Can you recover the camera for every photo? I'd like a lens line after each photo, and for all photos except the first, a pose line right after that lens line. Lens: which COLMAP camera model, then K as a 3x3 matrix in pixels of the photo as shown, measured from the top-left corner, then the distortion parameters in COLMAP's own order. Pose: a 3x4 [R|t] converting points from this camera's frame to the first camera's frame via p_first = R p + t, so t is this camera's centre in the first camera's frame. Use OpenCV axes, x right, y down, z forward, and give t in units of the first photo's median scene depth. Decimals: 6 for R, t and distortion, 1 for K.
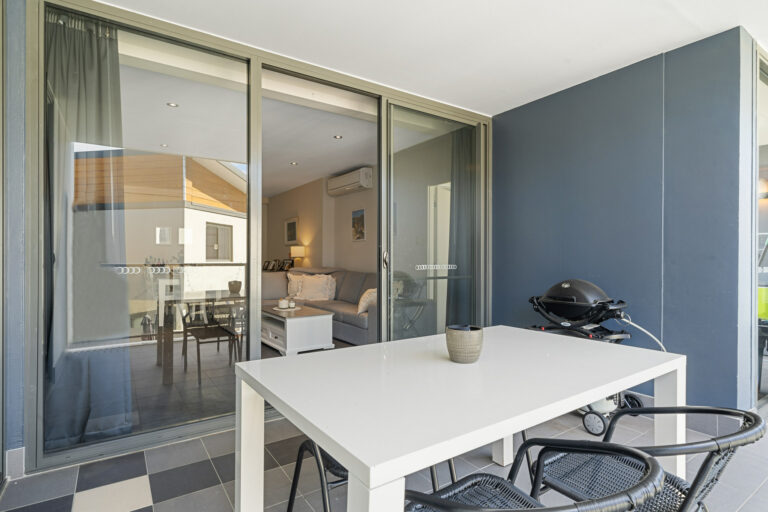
lens RADIAL K [[401.1, 0, 384.0], [0, 401.1, 256.0], [0, 0, 1]] dist [-0.000149, 0.000046]
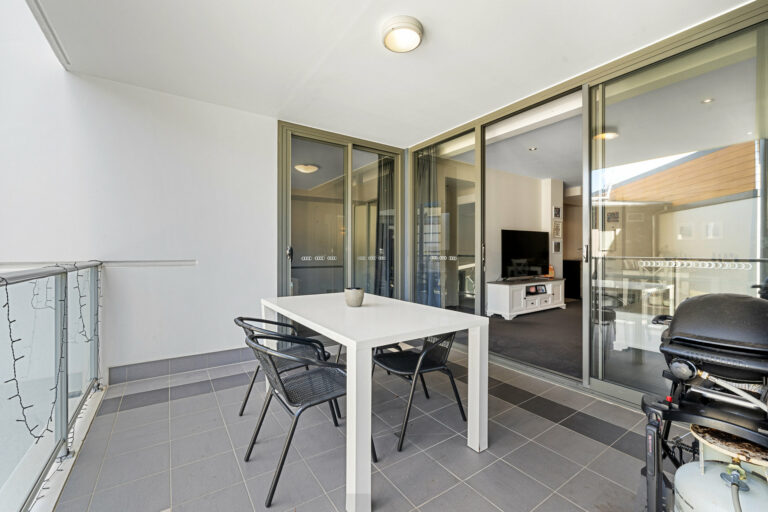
lens RADIAL K [[324.6, 0, 384.0], [0, 324.6, 256.0], [0, 0, 1]] dist [-0.000313, -0.000102]
pose [[-0.002619, 0.005700, -0.999980, 0.438482], [0.006303, 0.999964, 0.005684, 0.004008], [0.999977, -0.006288, -0.002655, 0.290022]]
